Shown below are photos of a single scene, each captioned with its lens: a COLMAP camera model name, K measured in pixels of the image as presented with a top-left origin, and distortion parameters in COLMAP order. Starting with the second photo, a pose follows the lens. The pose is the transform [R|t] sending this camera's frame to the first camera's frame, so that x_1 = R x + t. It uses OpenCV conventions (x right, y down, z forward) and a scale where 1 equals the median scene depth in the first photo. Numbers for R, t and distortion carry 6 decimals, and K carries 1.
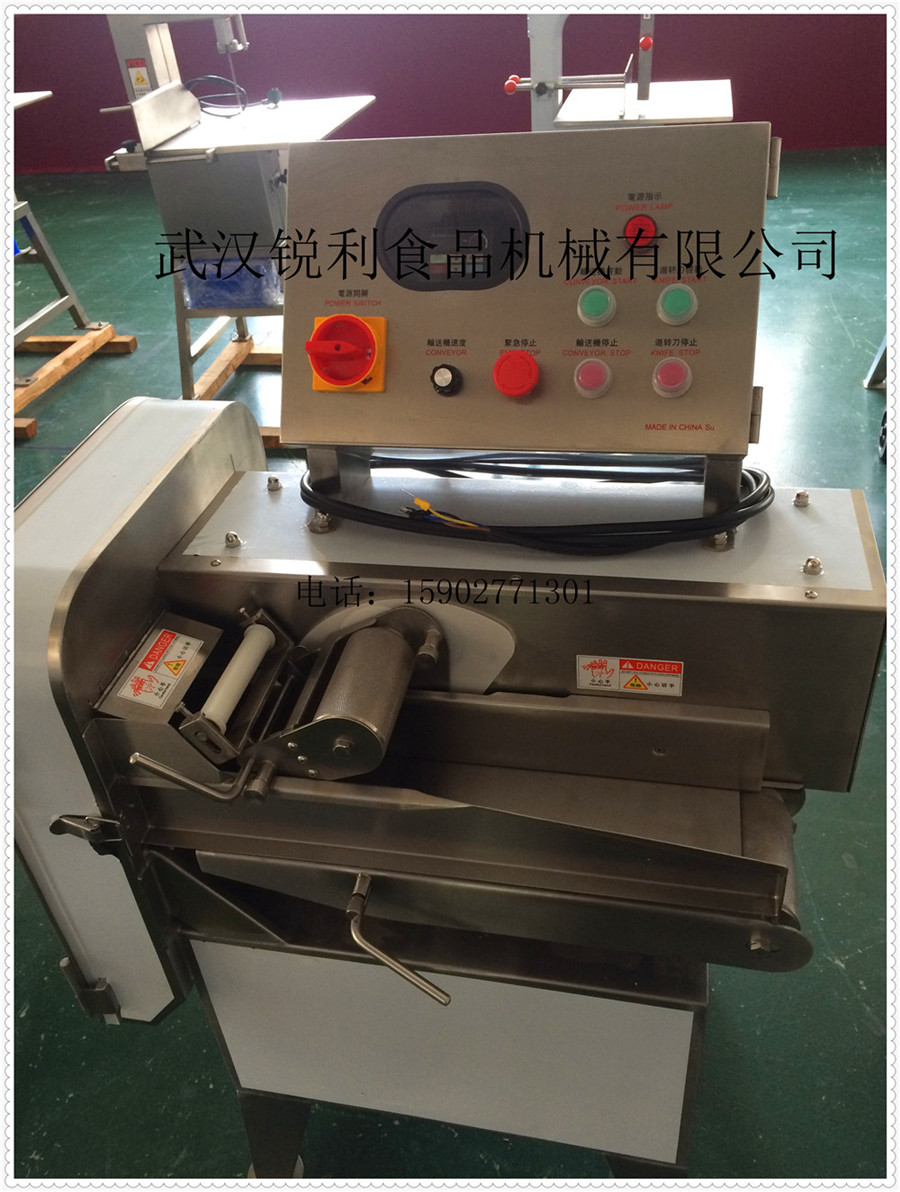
lens RADIAL K [[1004.9, 0, 450.0], [0, 1004.9, 596.0], [0, 0, 1]] dist [0.084162, -0.127885]
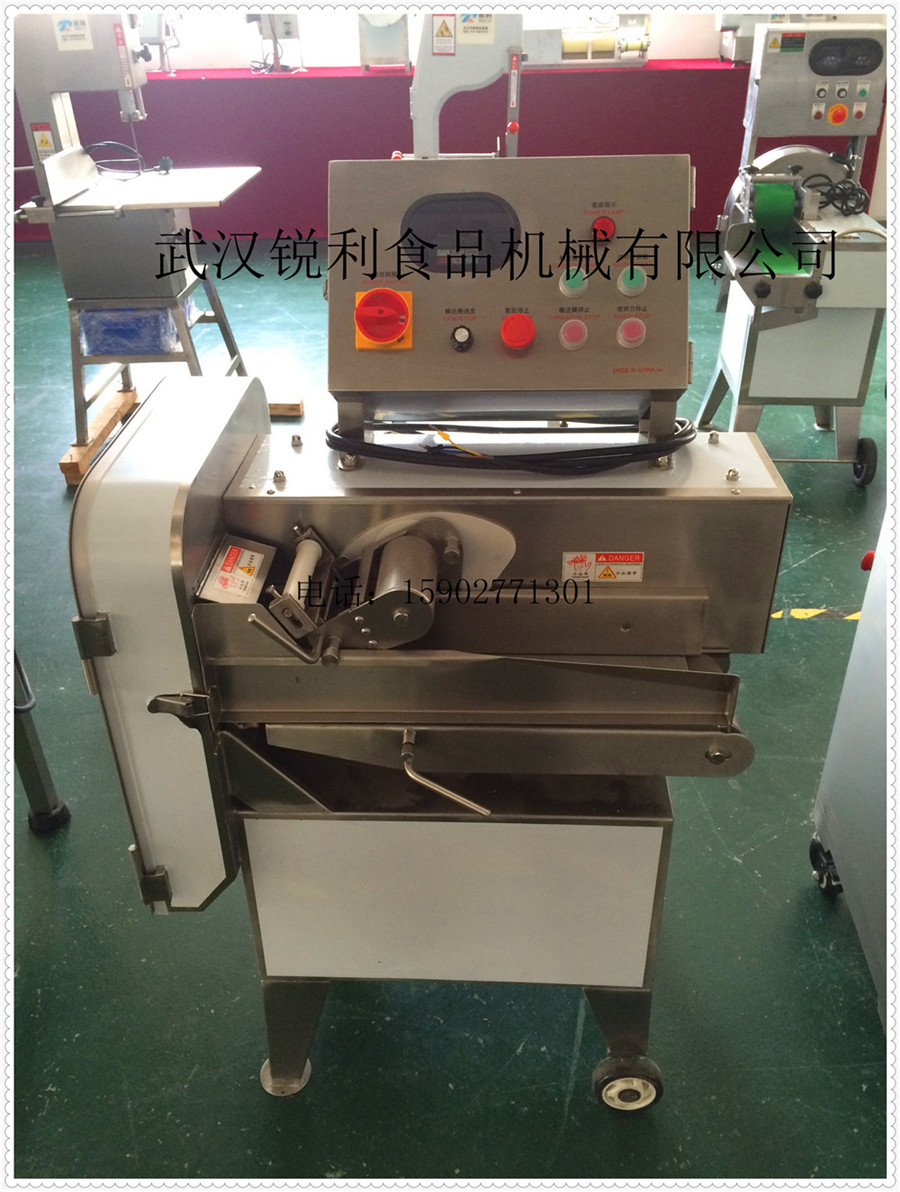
lens RADIAL K [[1004.9, 0, 450.0], [0, 1004.9, 596.0], [0, 0, 1]] dist [0.084162, -0.127885]
pose [[0.984712, -0.034790, 0.170682, -0.230721], [0.048491, 0.995869, -0.076770, 0.198379], [-0.167306, 0.083873, 0.982331, -0.233587]]
